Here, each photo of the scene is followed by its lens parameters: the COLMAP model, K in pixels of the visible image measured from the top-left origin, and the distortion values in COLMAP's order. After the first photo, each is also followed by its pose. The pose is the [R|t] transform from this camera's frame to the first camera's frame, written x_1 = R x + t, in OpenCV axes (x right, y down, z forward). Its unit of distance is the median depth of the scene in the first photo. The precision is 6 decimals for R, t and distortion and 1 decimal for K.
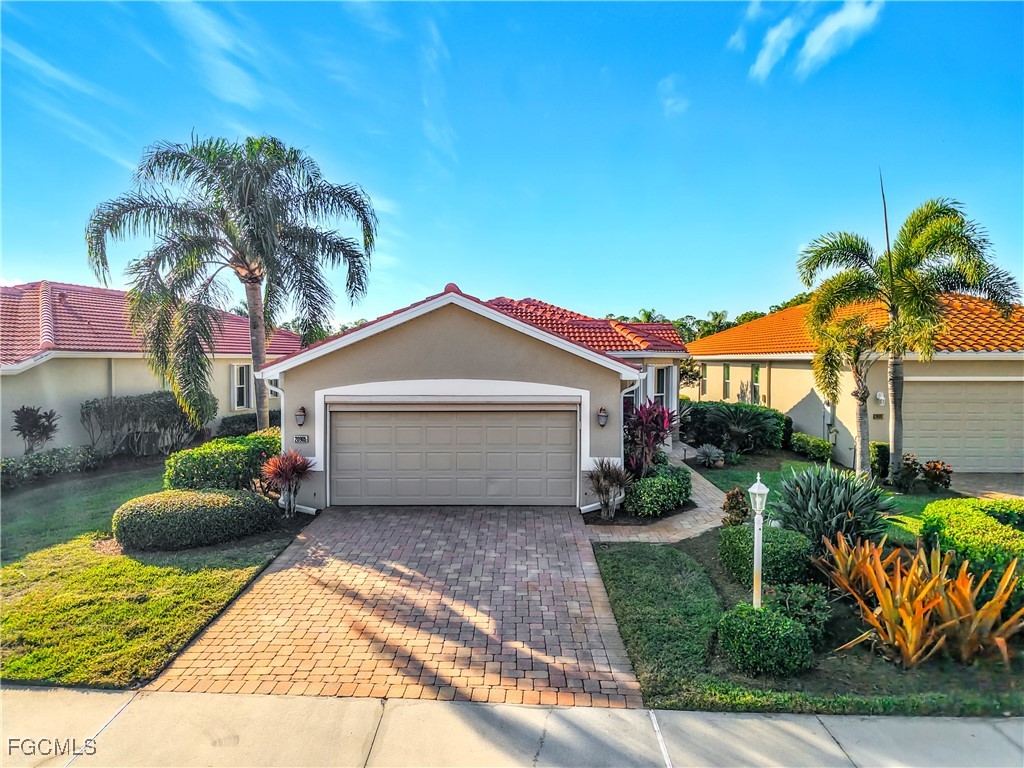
lens RADIAL K [[687.7, 0, 507.6], [0, 687.7, 382.7], [0, 0, 1]] dist [0.003662, -0.005001]
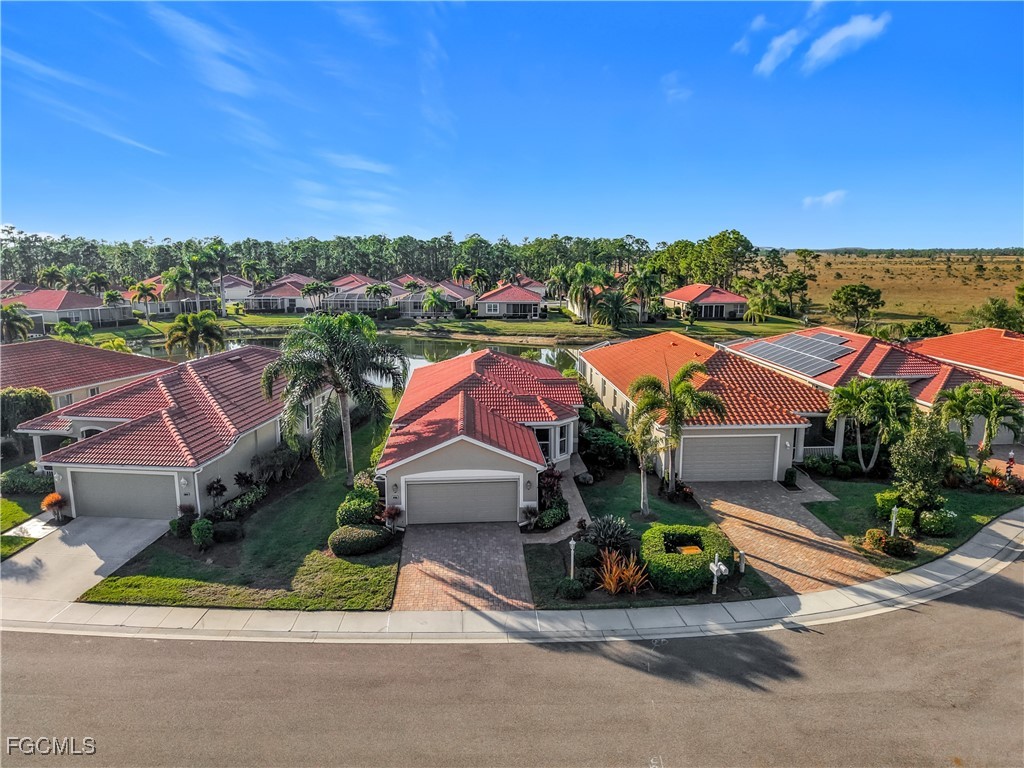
lens RADIAL K [[689.5, 0, 510.0], [0, 689.5, 385.7], [0, 0, 1]] dist [-0.001655, -0.004363]
pose [[0.996762, -0.017102, 0.078564, -0.104034], [0.004872, 0.988167, 0.153301, -0.670625], [-0.080256, -0.152422, 0.985051, -1.278924]]
